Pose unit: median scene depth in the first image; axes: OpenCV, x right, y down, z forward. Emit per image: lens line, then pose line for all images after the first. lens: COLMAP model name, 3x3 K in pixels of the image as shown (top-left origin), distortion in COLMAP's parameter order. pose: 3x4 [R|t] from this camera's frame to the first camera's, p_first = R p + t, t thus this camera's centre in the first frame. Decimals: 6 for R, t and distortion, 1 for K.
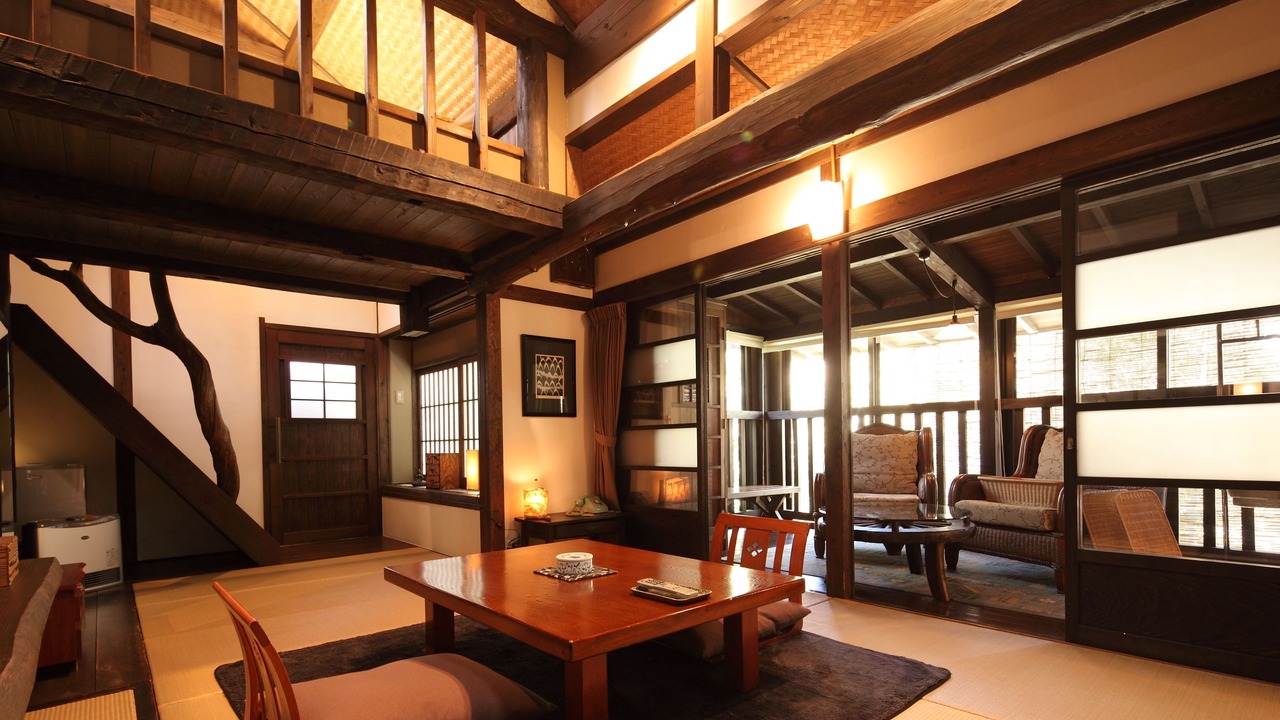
lens RADIAL K [[610.1, 0, 639.5], [0, 610.1, 449.6], [0, 0, 1]] dist [0.004007, 0.000772]
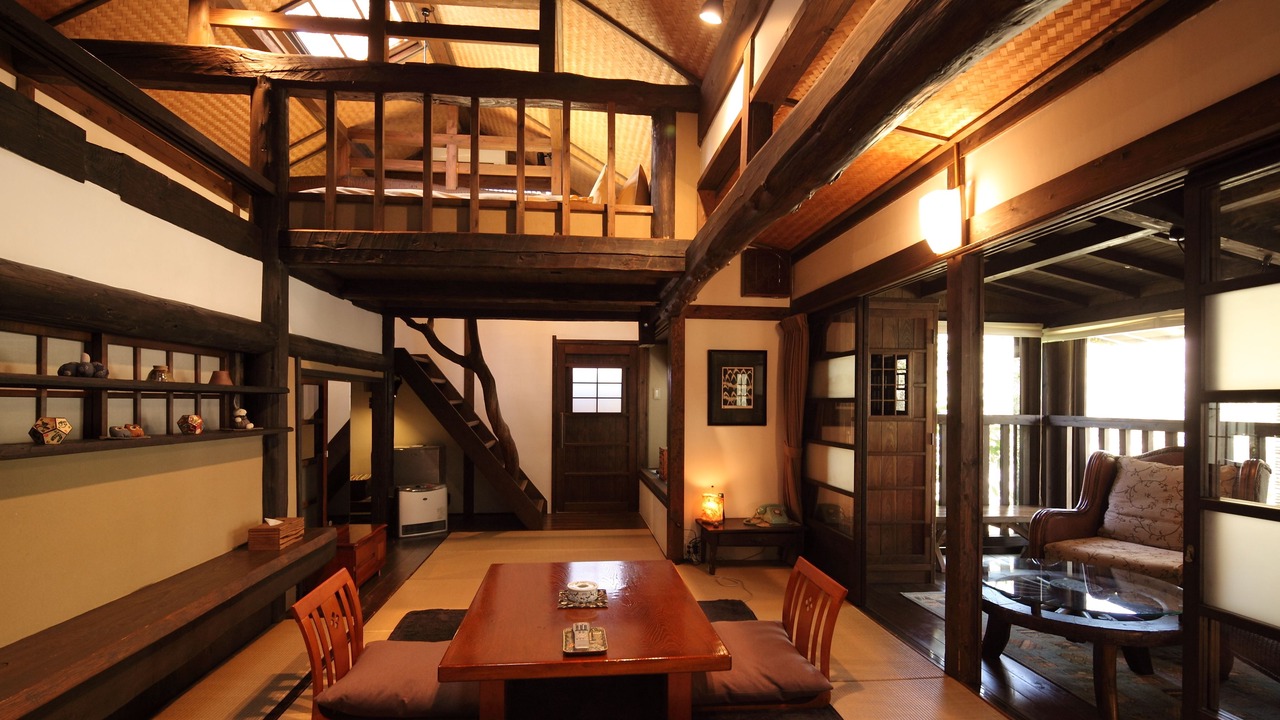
lens RADIAL K [[615.1, 0, 639.8], [0, 615.1, 402.0], [0, 0, 1]] dist [-0.000501, -0.000623]
pose [[0.819041, 0.022518, -0.573292, 0.313302], [-0.027947, 0.999609, -0.000664, -0.086717], [0.573053, 0.016566, 0.819351, 0.036949]]
